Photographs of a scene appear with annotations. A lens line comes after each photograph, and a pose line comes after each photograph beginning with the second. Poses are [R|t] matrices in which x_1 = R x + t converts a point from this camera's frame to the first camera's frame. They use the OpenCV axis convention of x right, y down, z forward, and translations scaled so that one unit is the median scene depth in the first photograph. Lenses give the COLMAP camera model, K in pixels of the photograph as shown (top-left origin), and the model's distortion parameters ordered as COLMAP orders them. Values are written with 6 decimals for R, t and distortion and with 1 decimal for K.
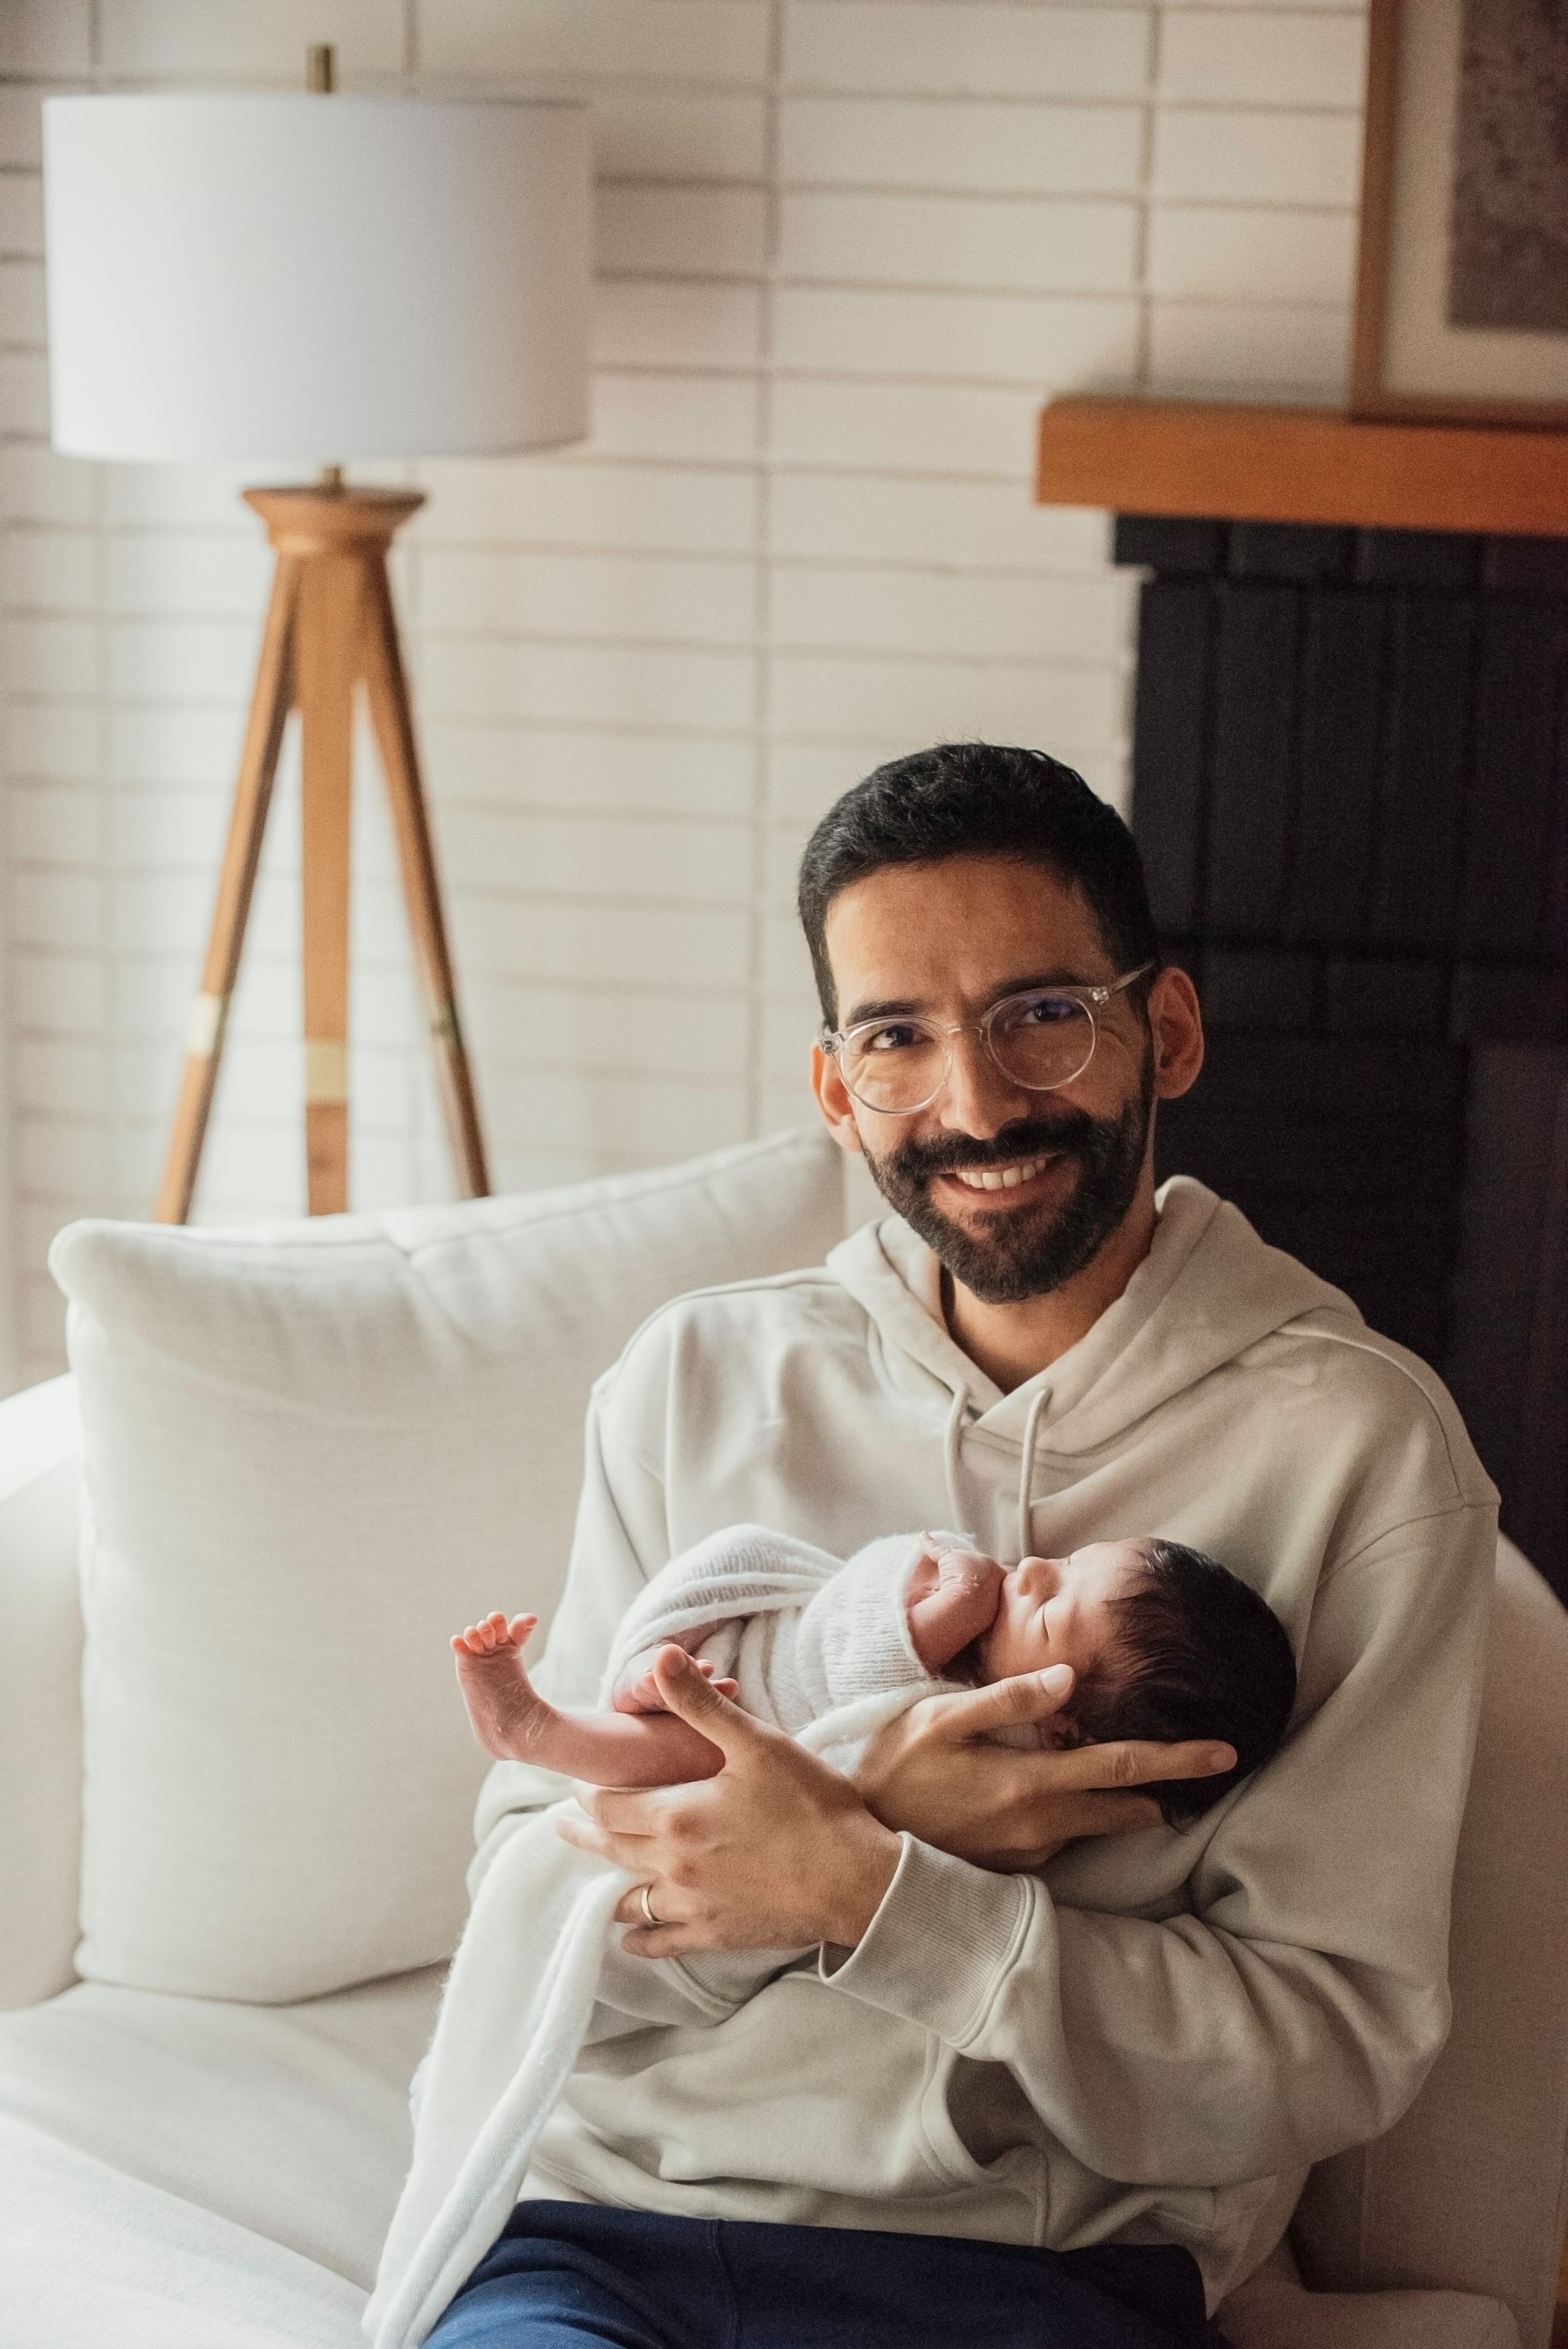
lens RADIAL K [[3451.4, 0, 784.0], [0, 3451.4, 1174.5], [0, 0, 1]] dist [-0.239165, 0.268889]
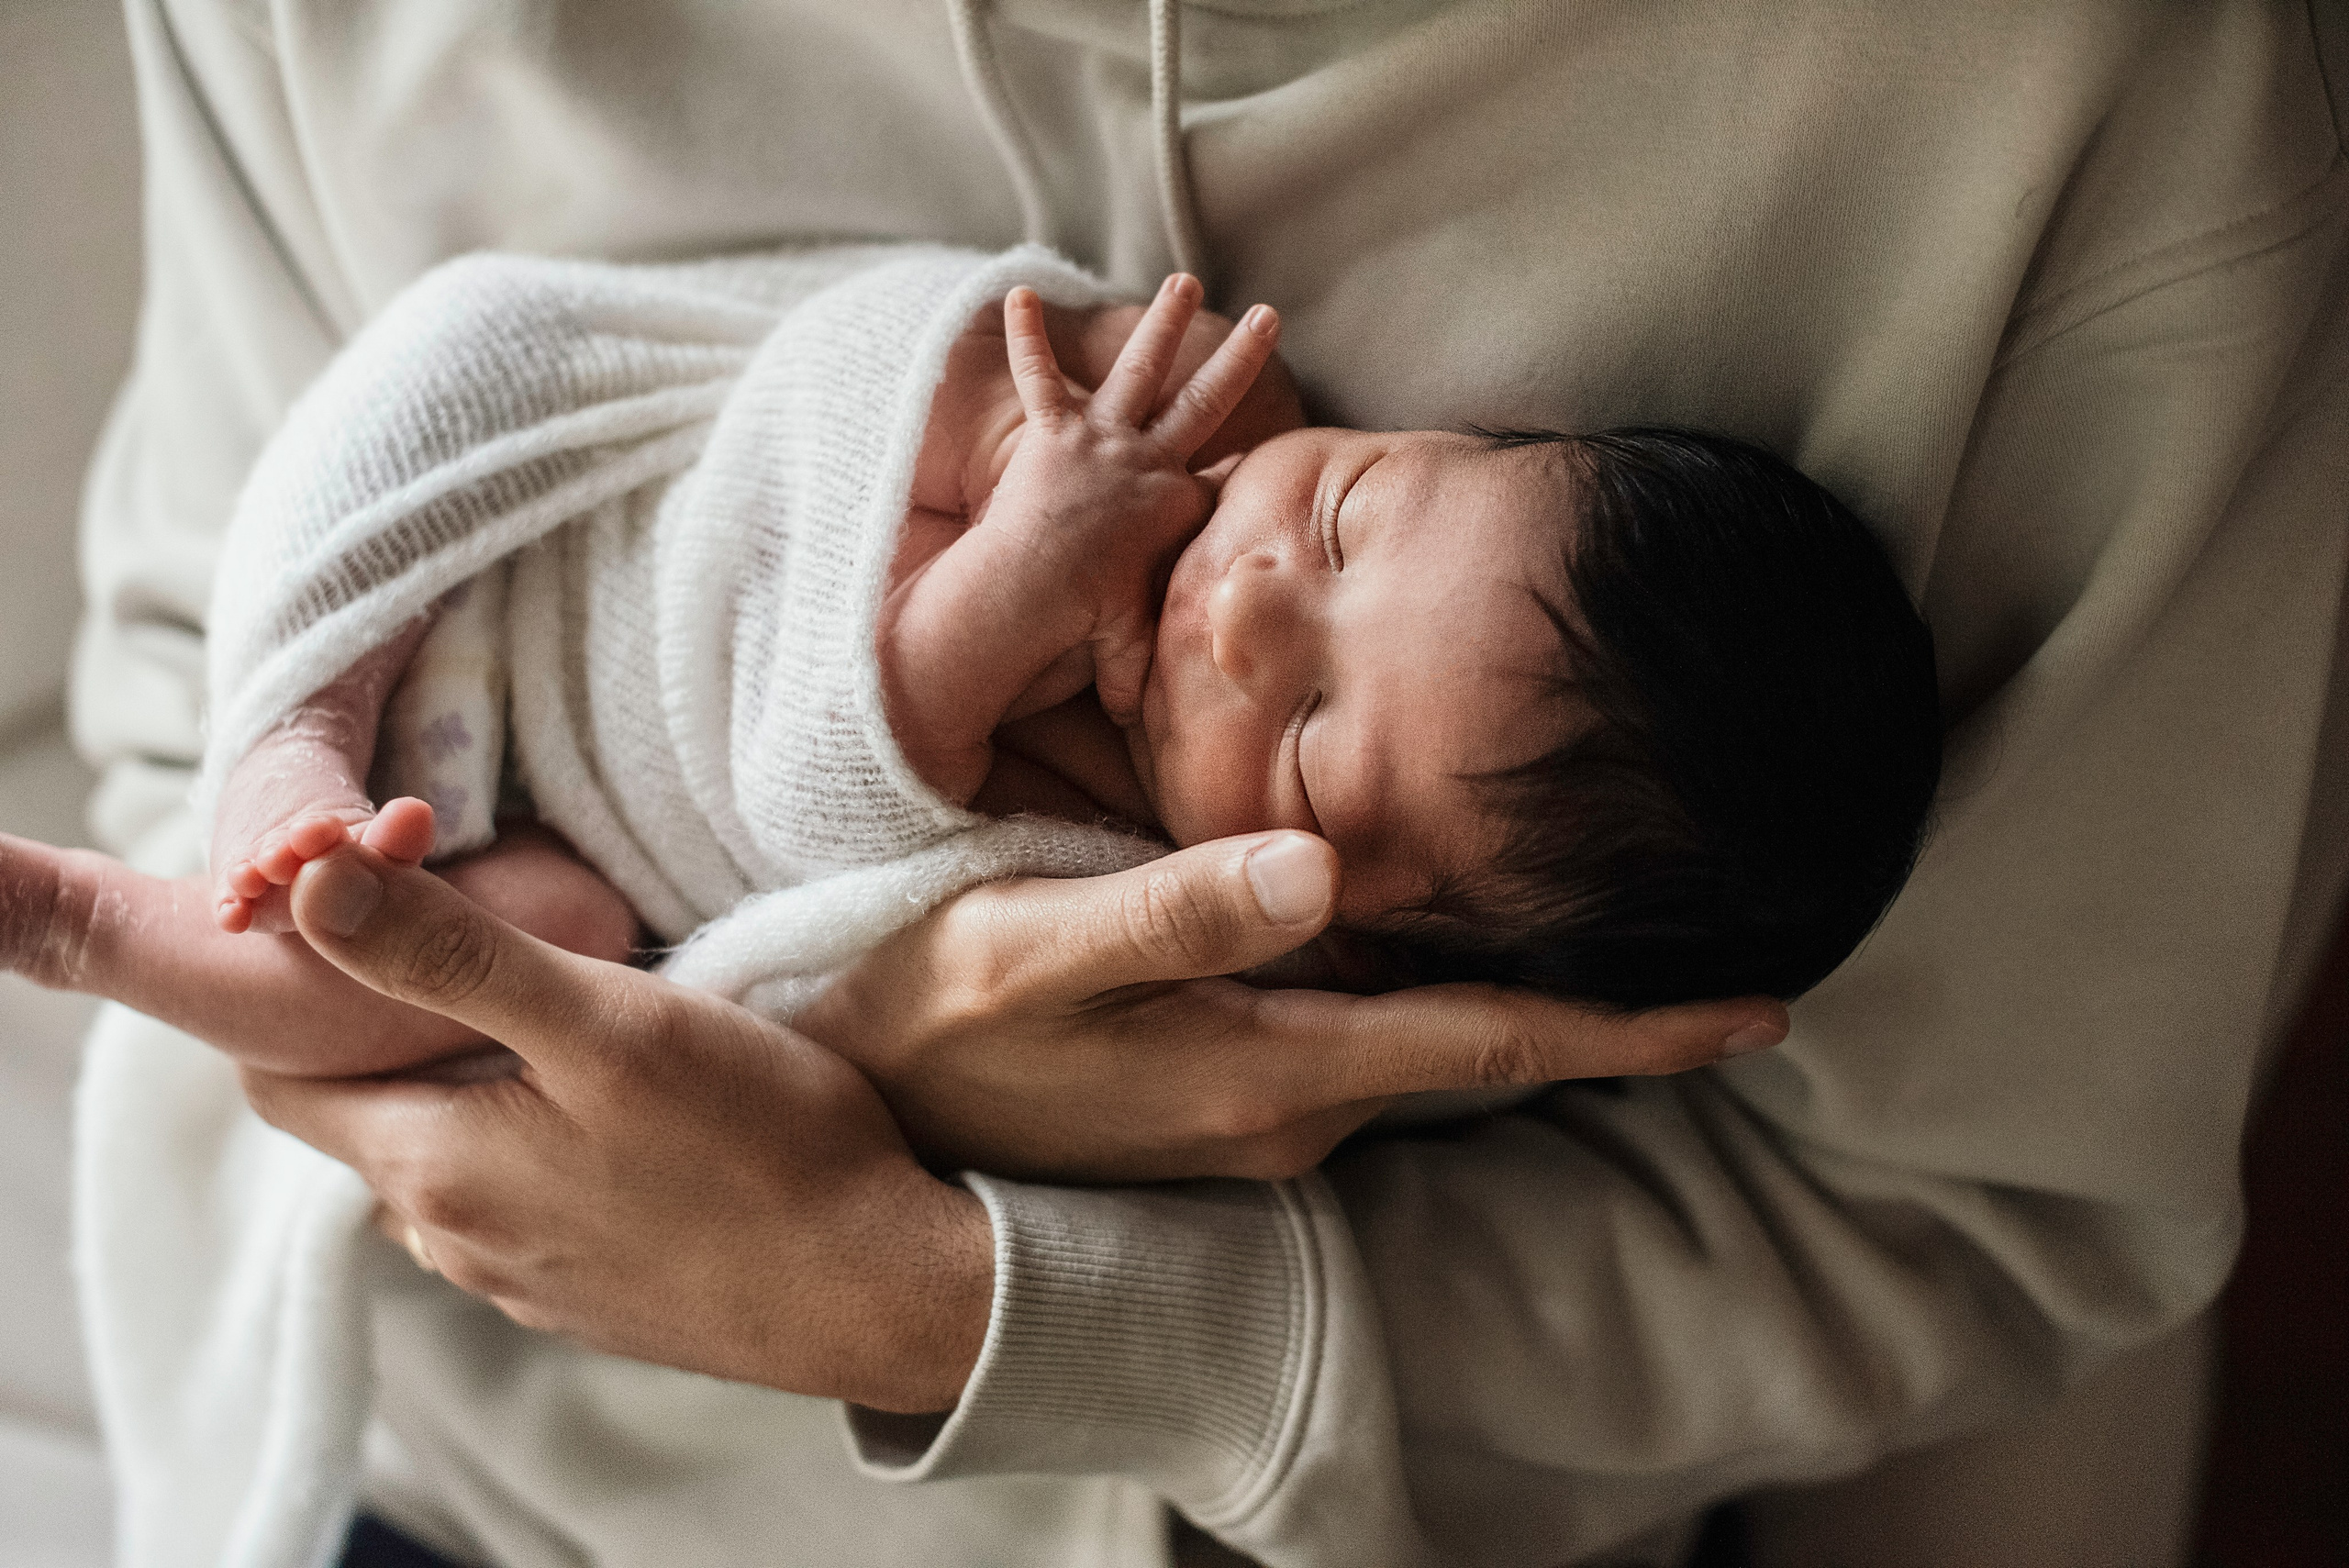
lens RADIAL K [[3451.3, 0, 1369.4], [0, 3451.3, 785.1], [0, 0, 1]] dist [-0.239165, 0.268889]
pose [[0.984803, -0.155671, 0.076997, 0.055144], [0.059560, 0.719189, 0.692257, -0.121936], [-0.163140, -0.677151, 0.717531, 0.724273]]
